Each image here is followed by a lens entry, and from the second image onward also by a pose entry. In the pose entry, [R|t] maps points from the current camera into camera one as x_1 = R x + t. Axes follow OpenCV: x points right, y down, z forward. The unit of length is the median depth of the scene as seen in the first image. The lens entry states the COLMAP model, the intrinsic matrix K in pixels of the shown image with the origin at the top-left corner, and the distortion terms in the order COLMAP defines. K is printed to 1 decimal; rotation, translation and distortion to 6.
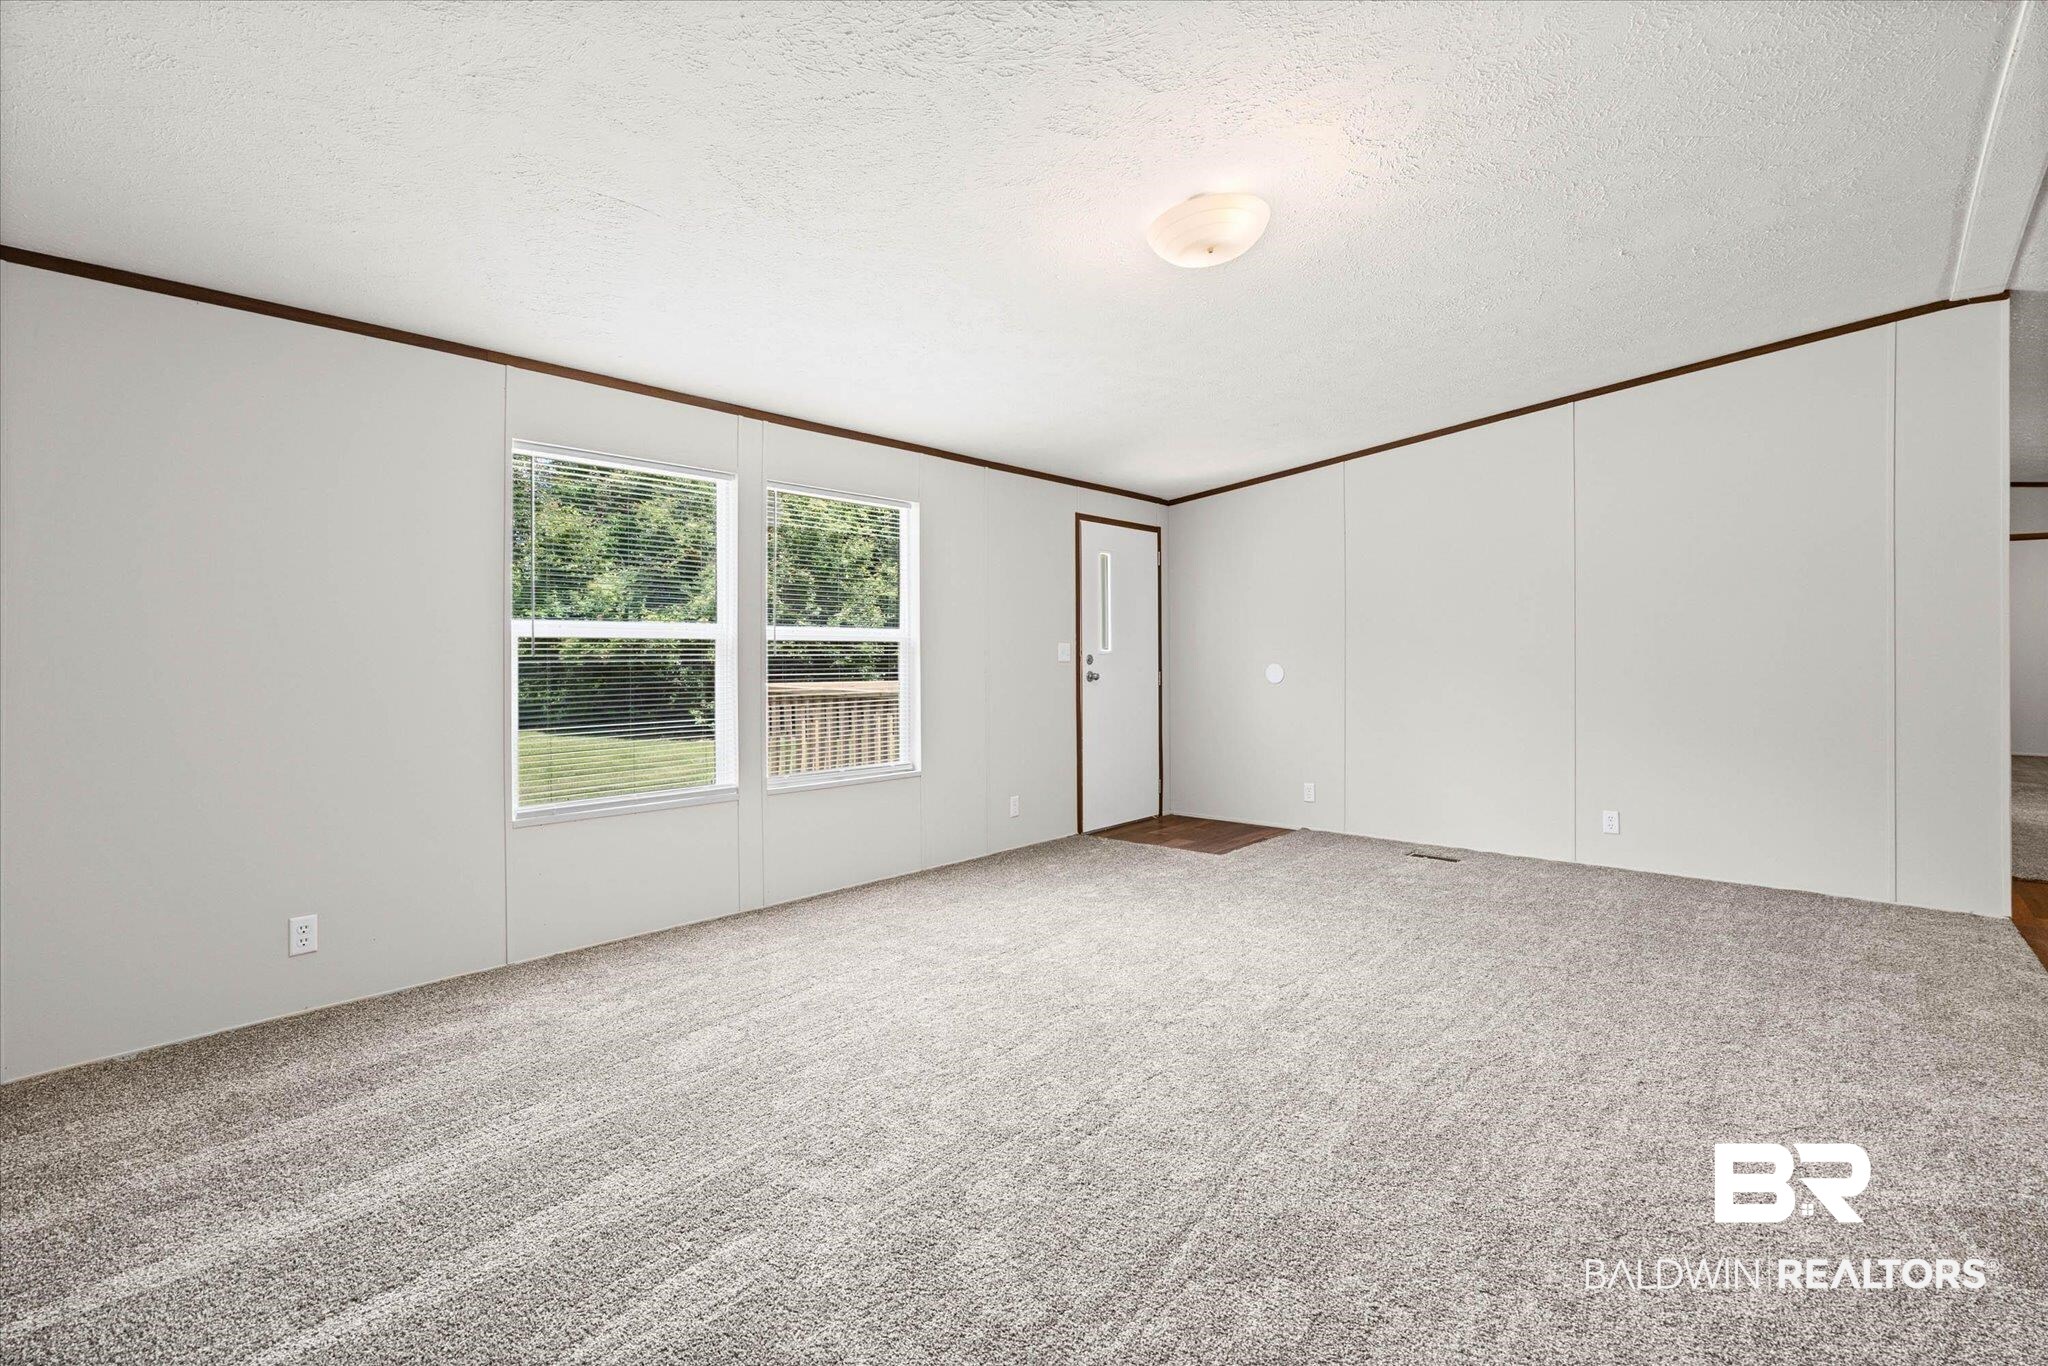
lens RADIAL K [[947.8, 0, 1032.3], [0, 947.8, 651.4], [0, 0, 1]] dist [0.002291, 0.000491]
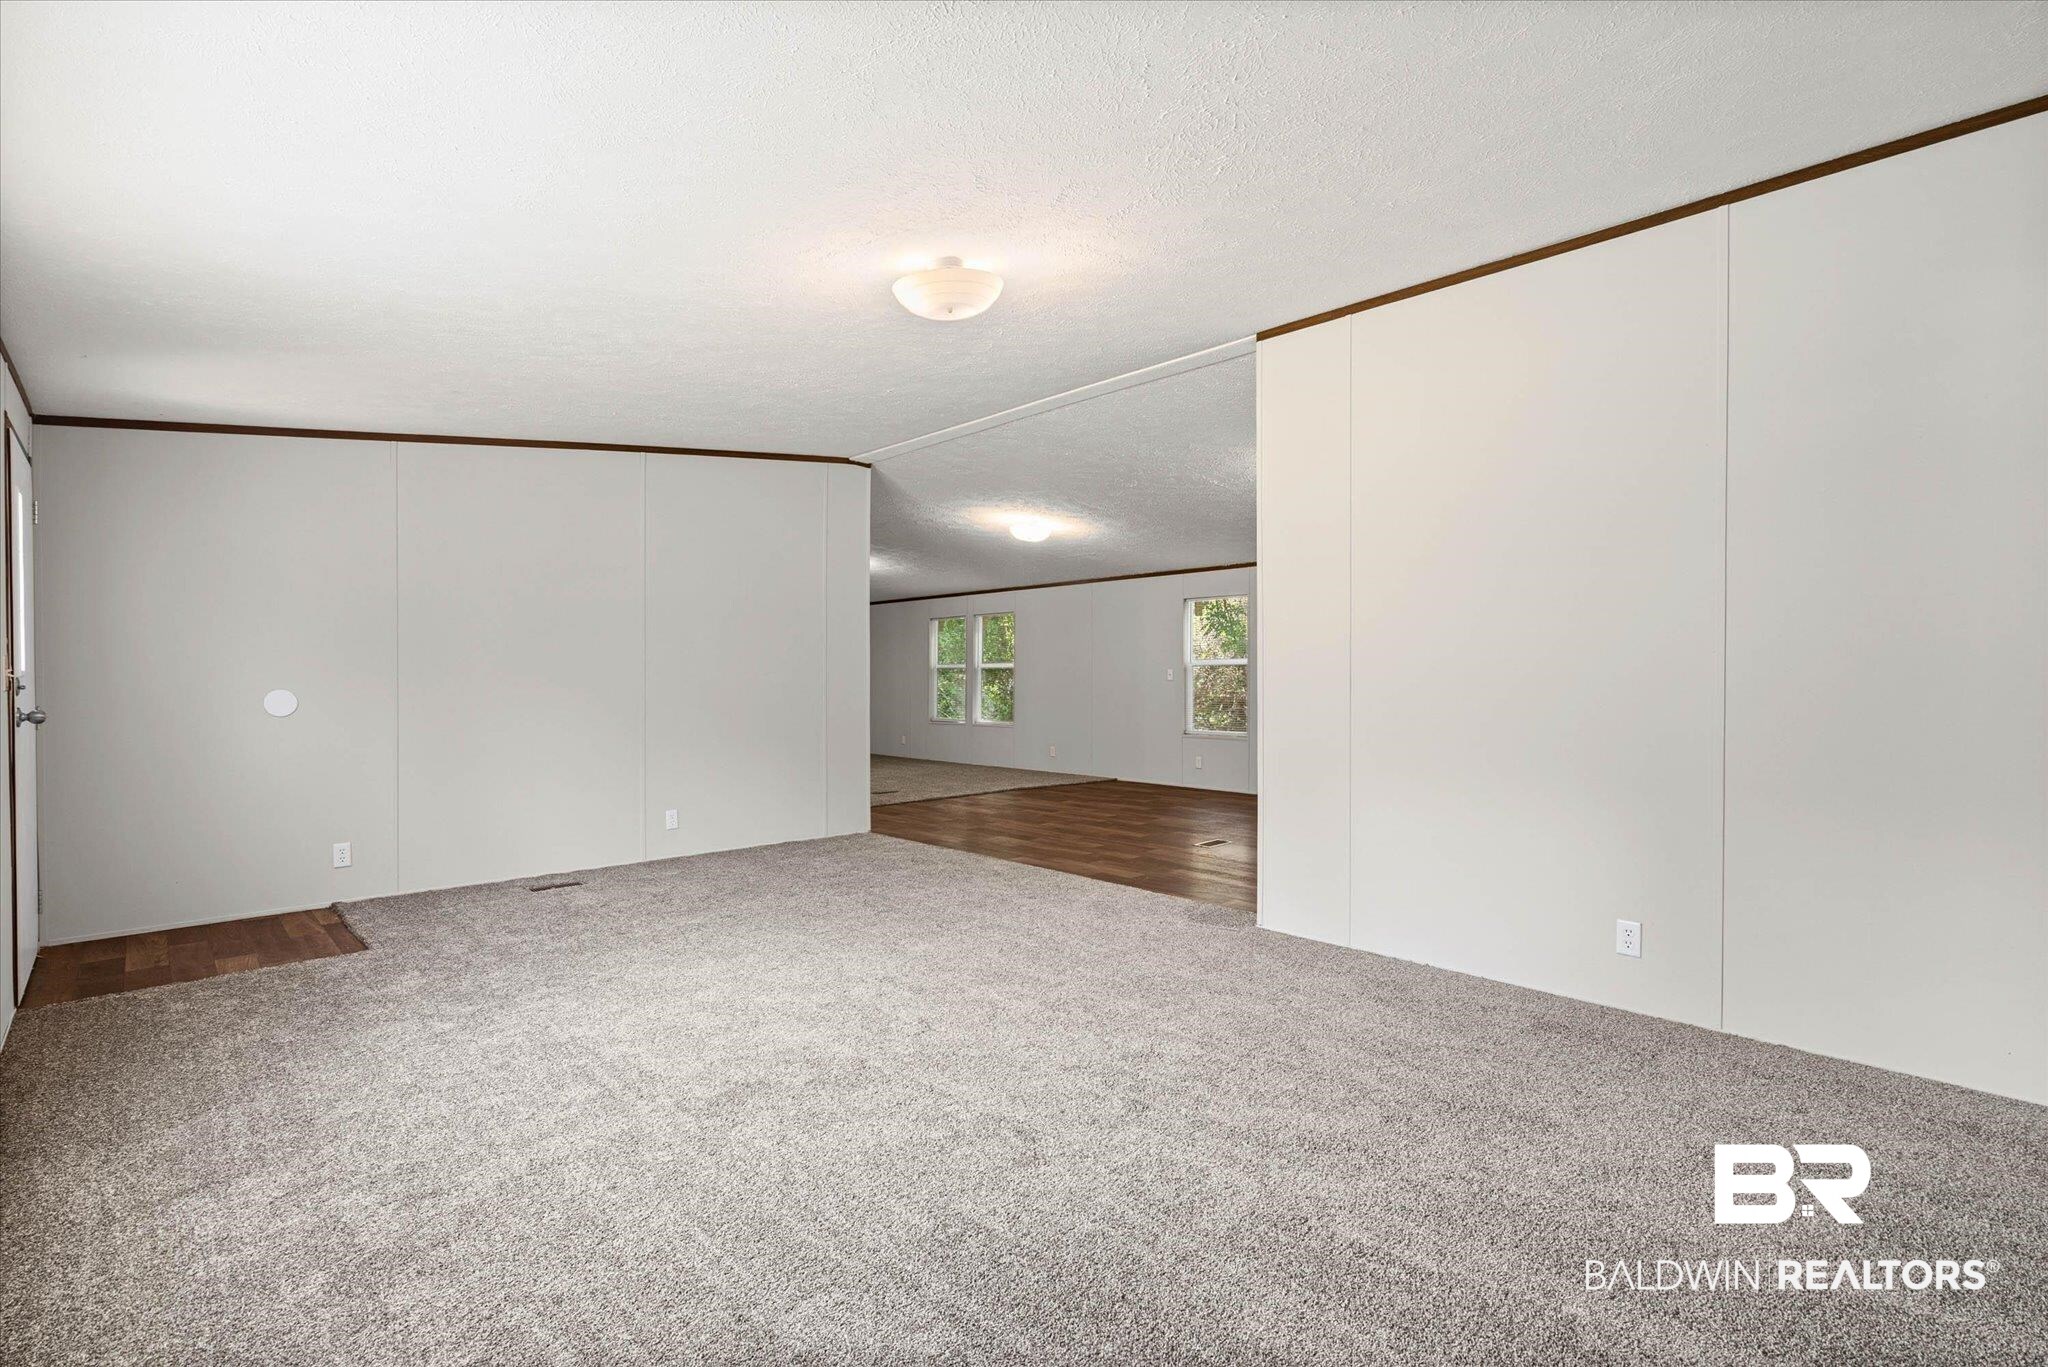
lens RADIAL K [[936.0, 0, 1022.2], [0, 936.0, 683.6], [0, 0, 1]] dist [-0.001003, 0.000276]
pose [[0.102957, -0.006073, 0.994667, -0.642451], [-0.004048, 0.999971, 0.006525, 0.002526], [-0.994678, -0.004698, 0.102930, 0.579335]]
